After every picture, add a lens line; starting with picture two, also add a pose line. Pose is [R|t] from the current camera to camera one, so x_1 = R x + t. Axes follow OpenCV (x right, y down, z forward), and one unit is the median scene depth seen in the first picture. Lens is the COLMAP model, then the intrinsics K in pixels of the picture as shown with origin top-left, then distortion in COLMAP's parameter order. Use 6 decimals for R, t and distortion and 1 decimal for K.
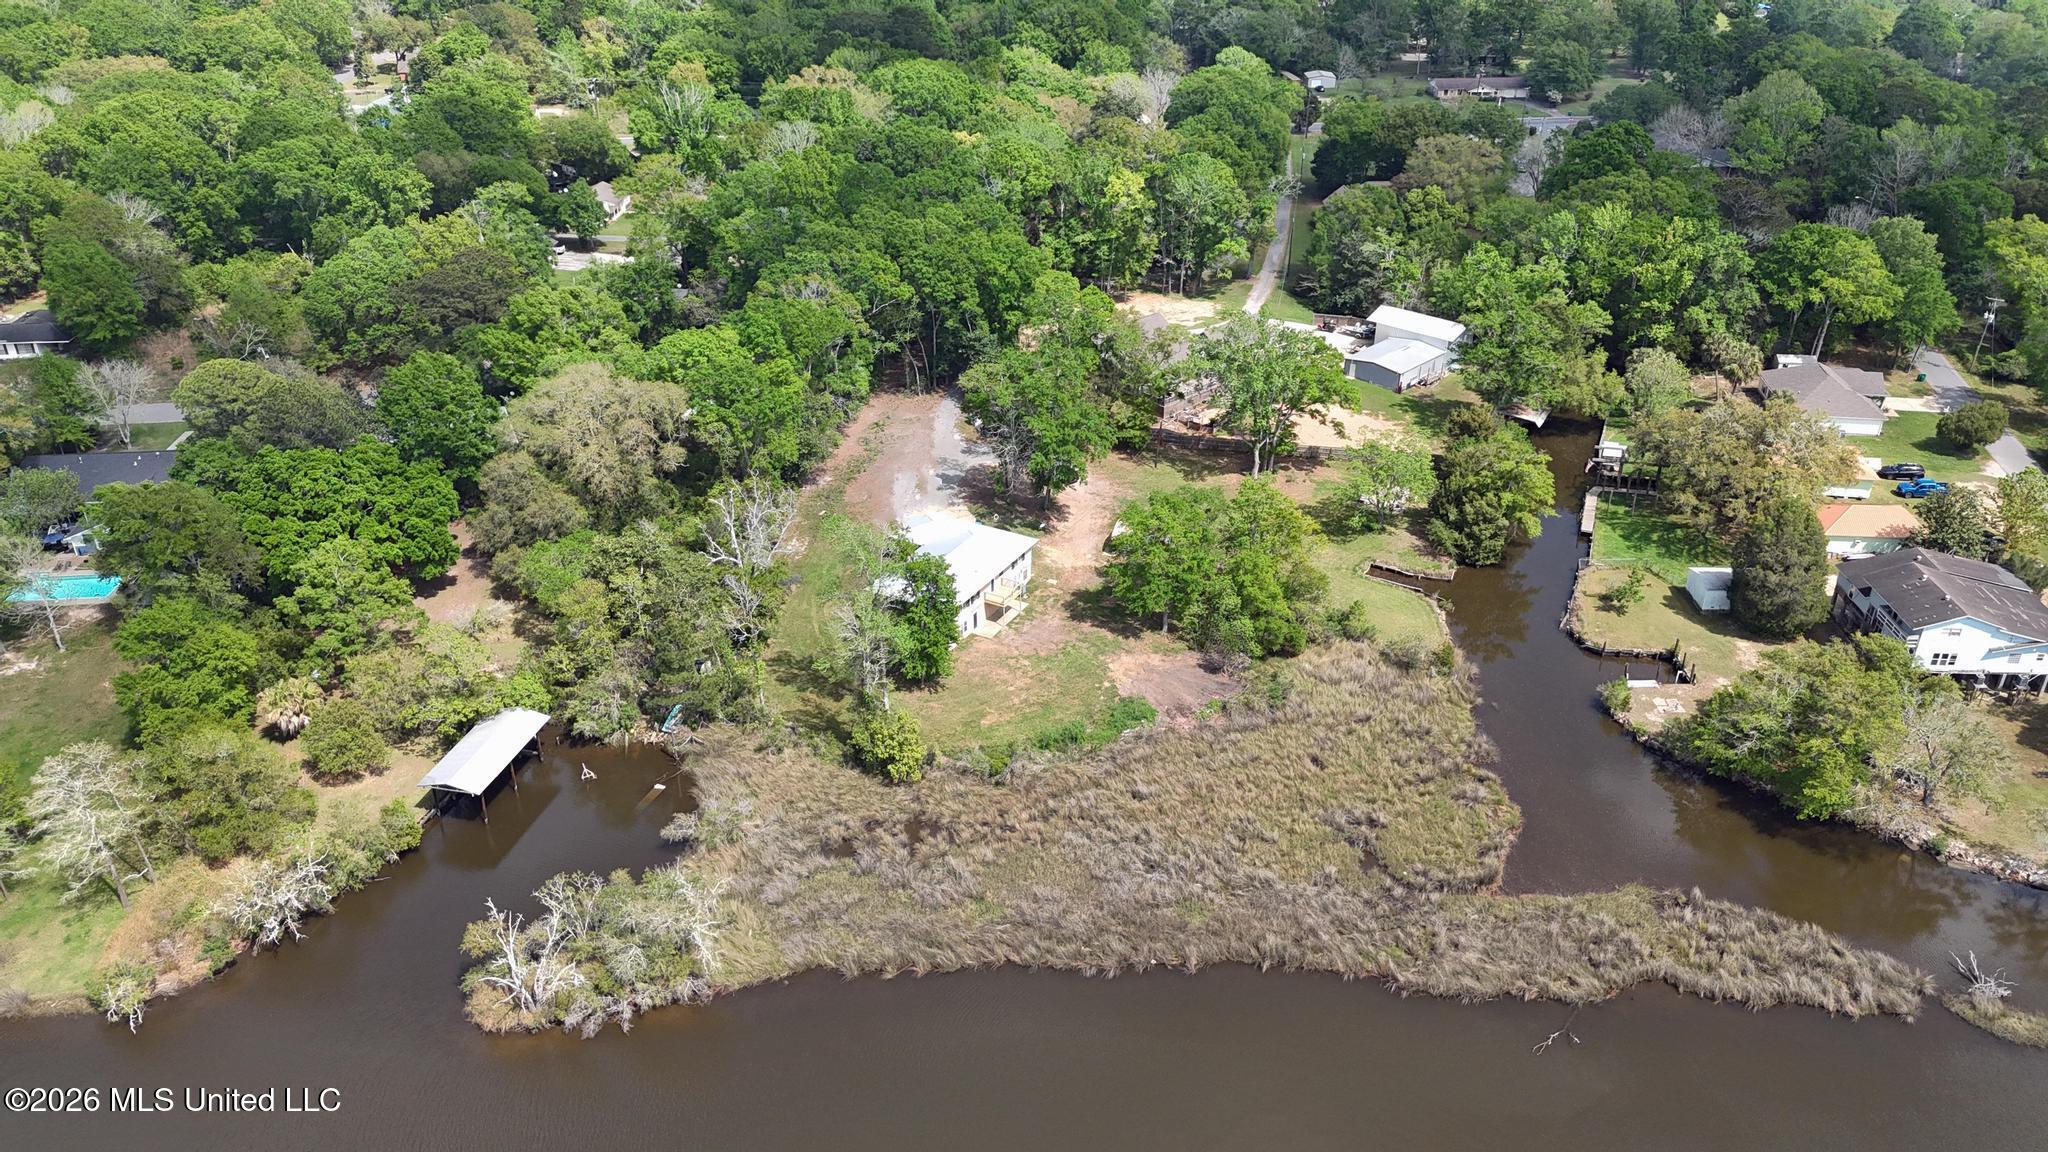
lens RADIAL K [[1534.0, 0, 1024.0], [0, 1534.0, 576.0], [0, 0, 1]] dist [0.042951, -0.005318]
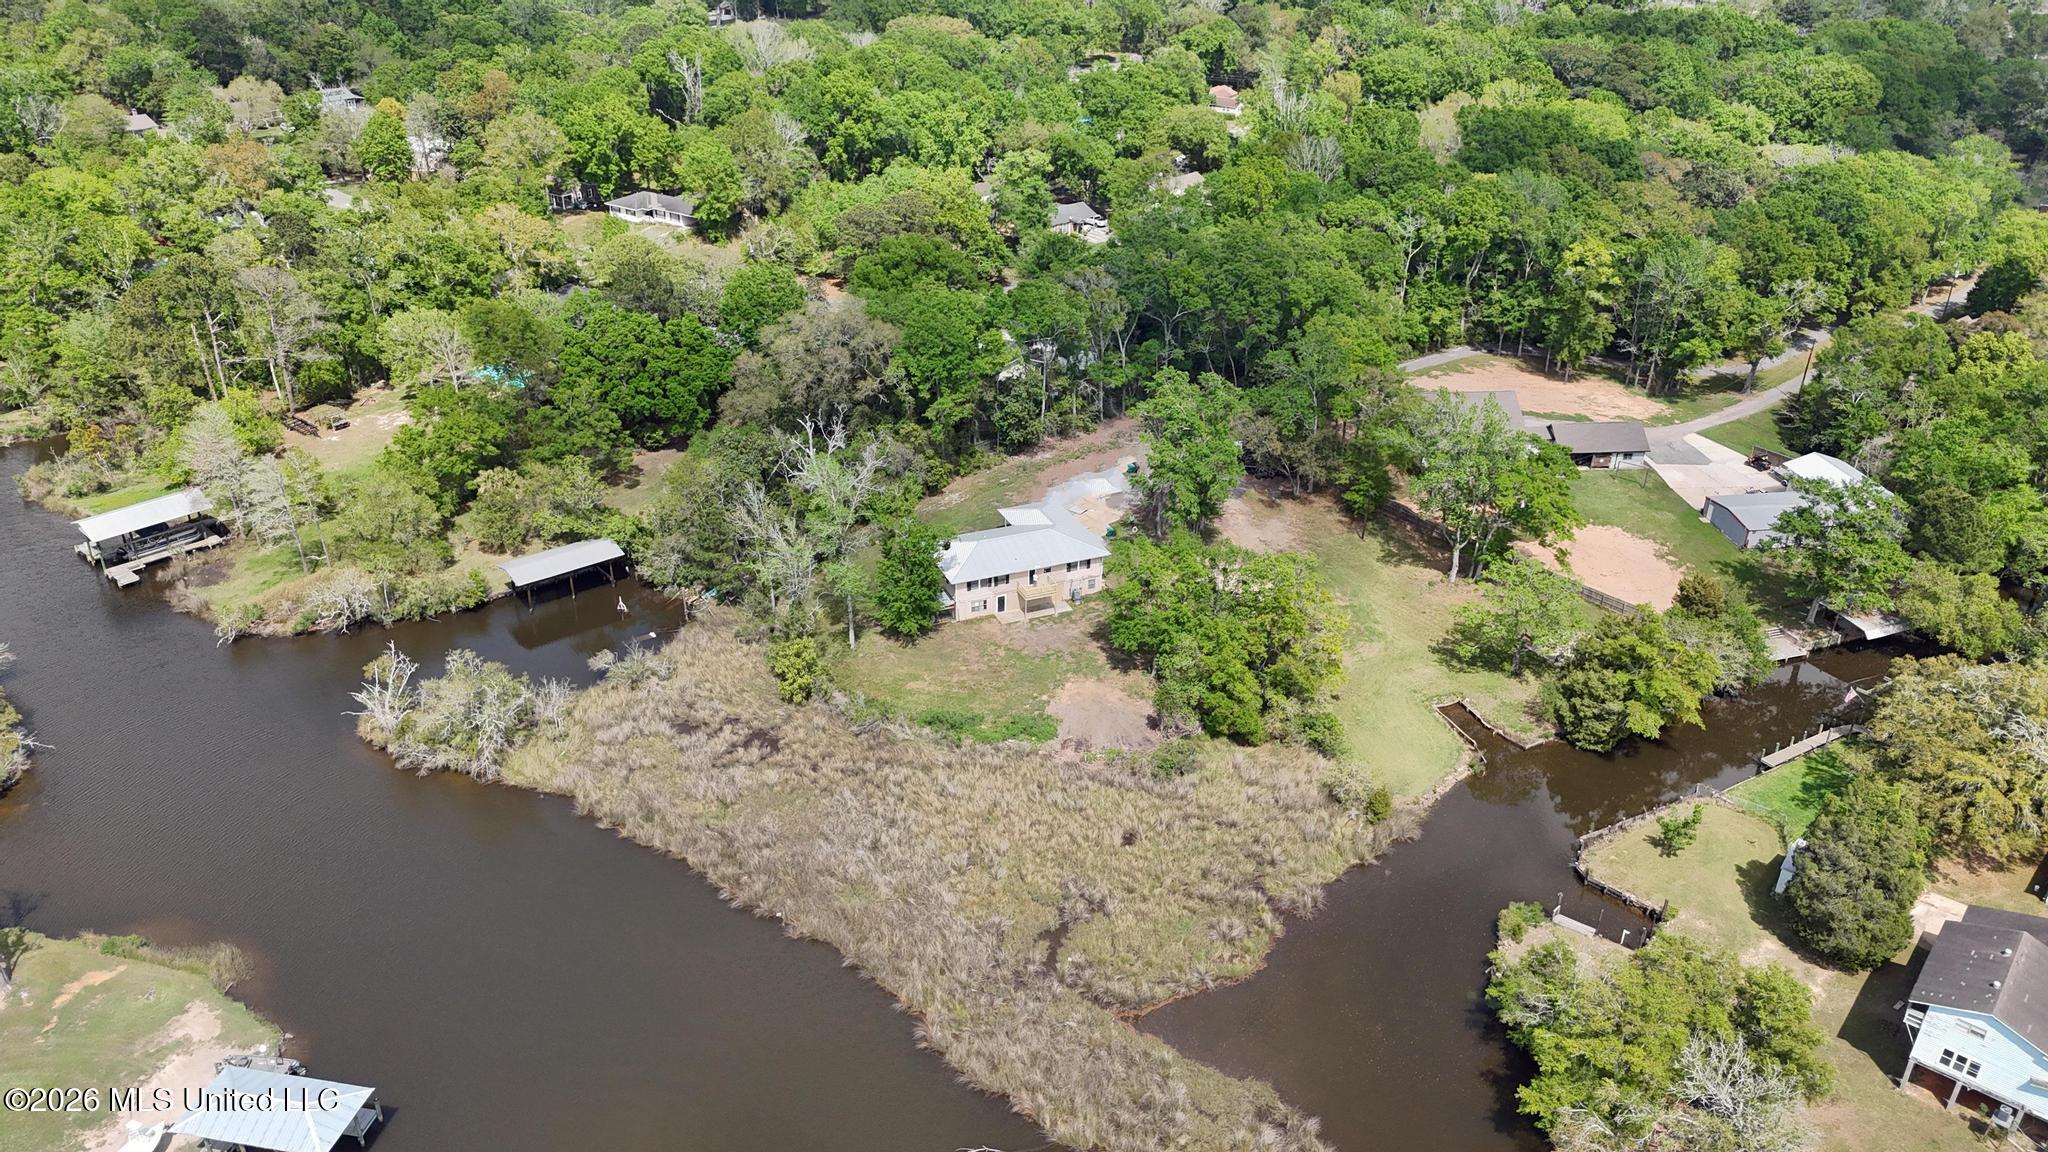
lens RADIAL K [[1534.0, 0, 1024.0], [0, 1534.0, 576.0], [0, 0, 1]] dist [0.042951, -0.005318]
pose [[0.783276, 0.300550, -0.544196, 0.530340], [-0.305282, 0.948510, 0.084446, -0.079655], [0.541555, 0.099988, 0.834698, 0.141196]]
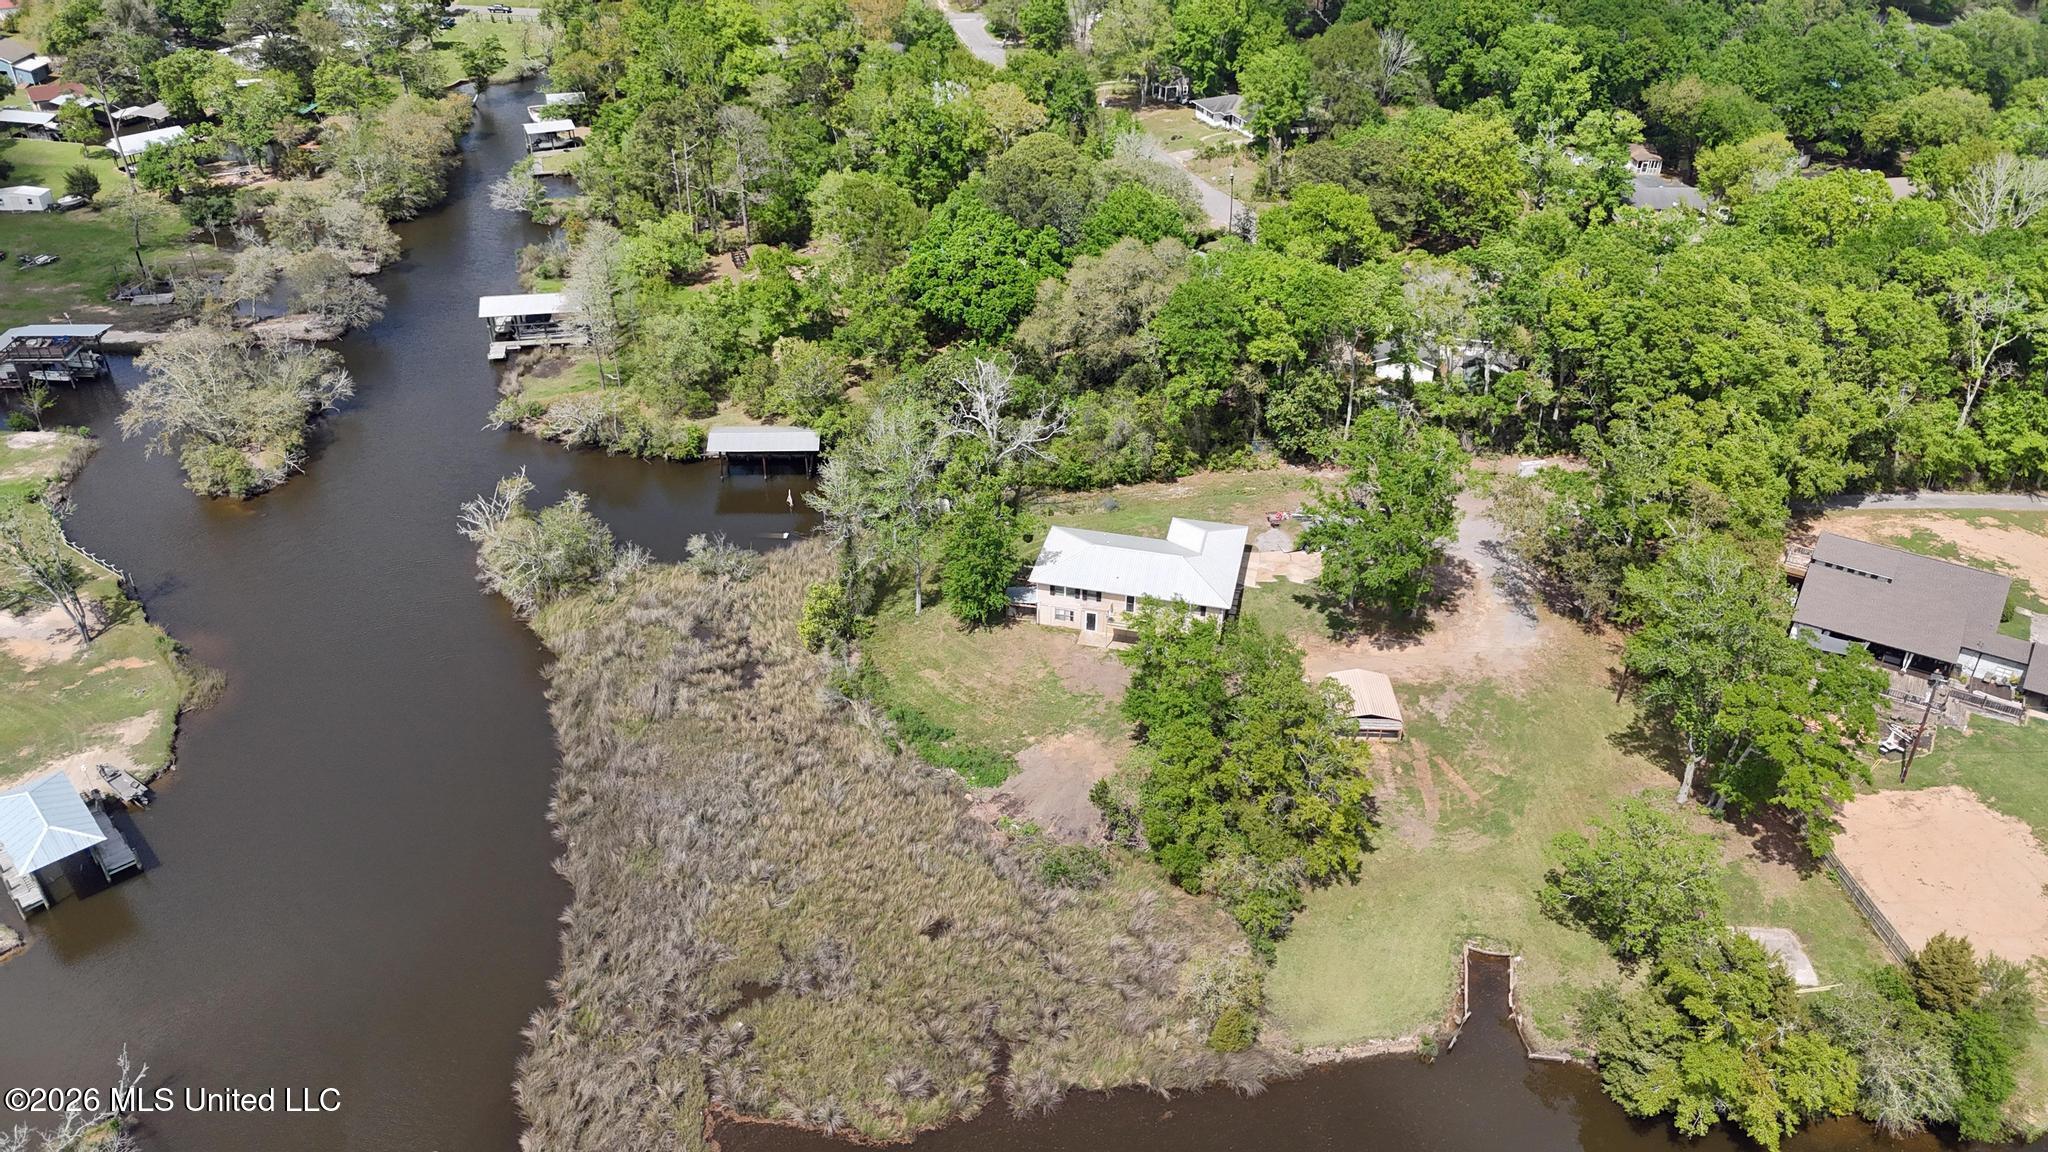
lens RADIAL K [[1534.0, 0, 1024.0], [0, 1534.0, 576.0], [0, 0, 1]] dist [0.042951, -0.005318]
pose [[0.262707, 0.513984, -0.816582, 0.664275], [-0.466708, 0.808408, 0.358692, -0.290544], [0.844493, 0.286875, 0.452255, 0.549068]]
